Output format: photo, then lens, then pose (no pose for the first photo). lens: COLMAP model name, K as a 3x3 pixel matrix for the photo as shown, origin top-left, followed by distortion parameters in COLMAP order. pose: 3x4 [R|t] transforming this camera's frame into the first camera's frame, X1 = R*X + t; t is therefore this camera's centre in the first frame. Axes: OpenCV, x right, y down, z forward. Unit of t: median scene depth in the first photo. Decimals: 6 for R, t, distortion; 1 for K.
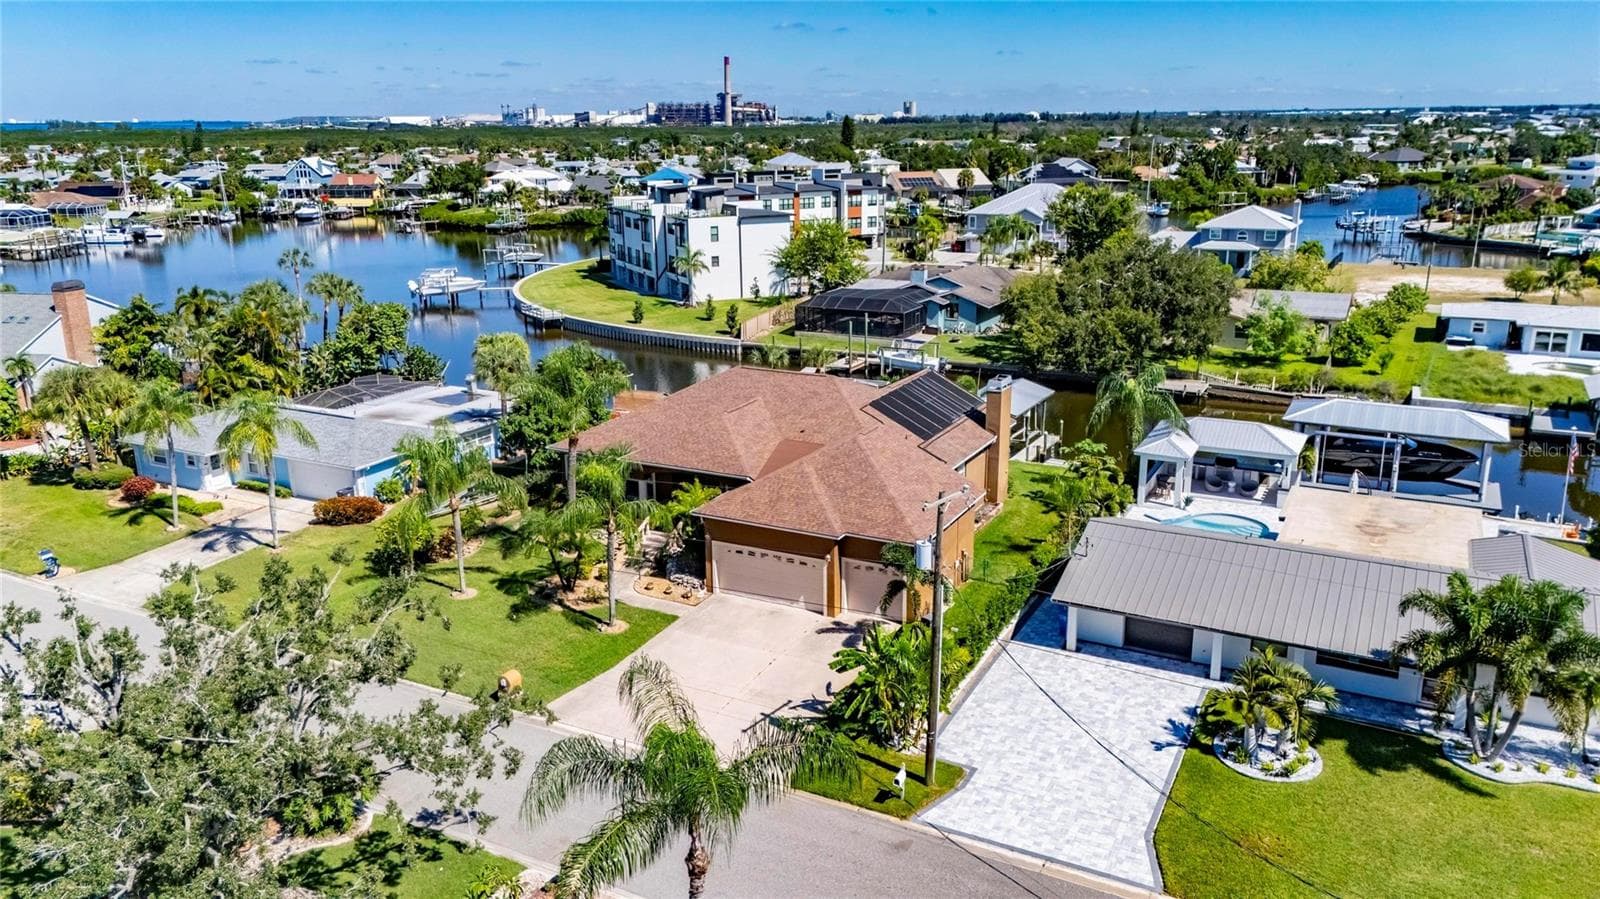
lens RADIAL K [[1176.4, 0, 799.9], [0, 1176.4, 438.3], [0, 0, 1]] dist [0.063098, -0.057717]
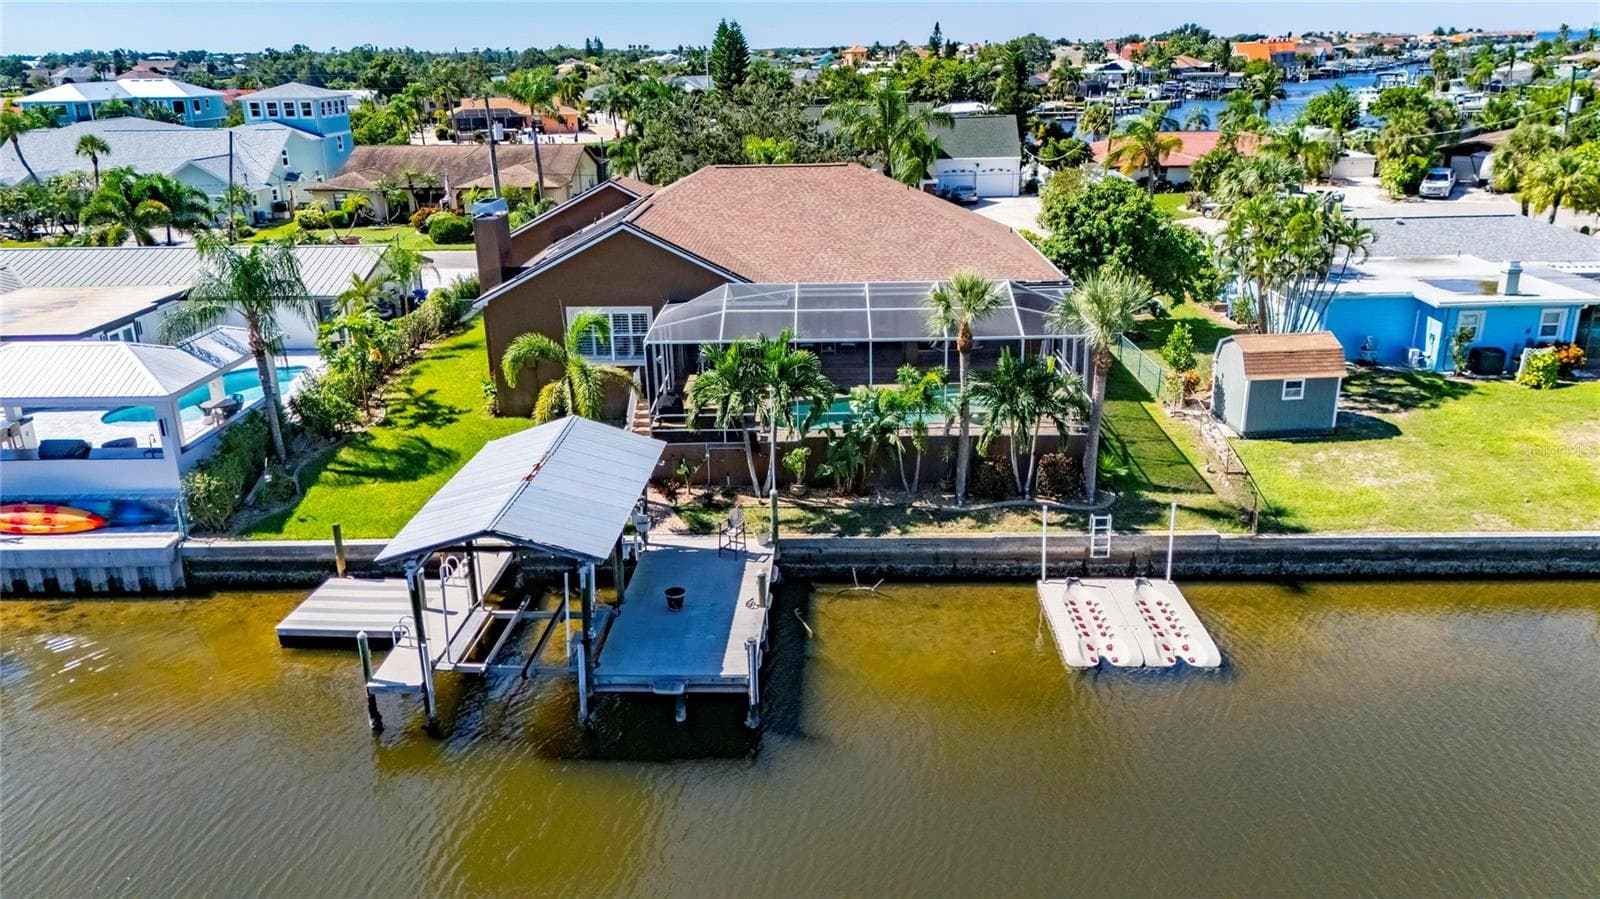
lens RADIAL K [[1176.4, 0, 801.3], [0, 1176.4, 458.7], [0, 0, 1]] dist [0.063098, -0.057717]
pose [[-0.893512, 0.170496, -0.415412, 0.328824], [-0.091936, 0.836056, 0.540887, -0.319722], [0.439527, 0.521480, -0.731351, 1.723203]]
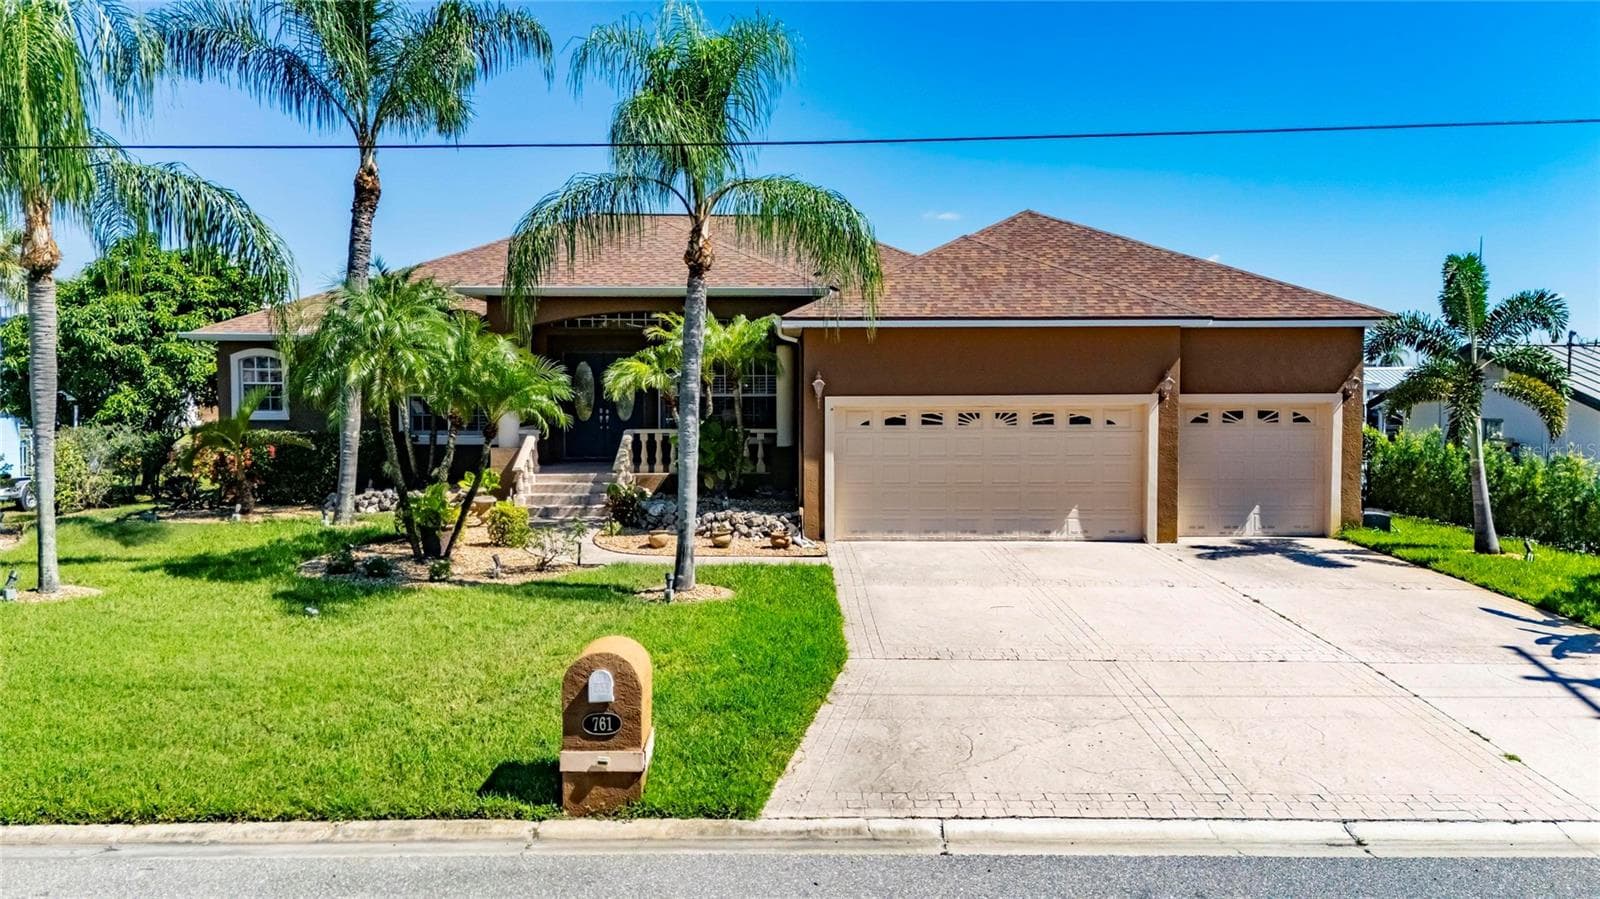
lens RADIAL K [[1176.4, 0, 799.4], [0, 1176.4, 463.1], [0, 0, 1]] dist [0.063098, -0.057717]
pose [[0.881257, -0.017677, 0.472306, -0.229774], [0.114749, 0.977403, -0.177525, 0.151886], [-0.458496, 0.210642, 0.863372, 0.583953]]
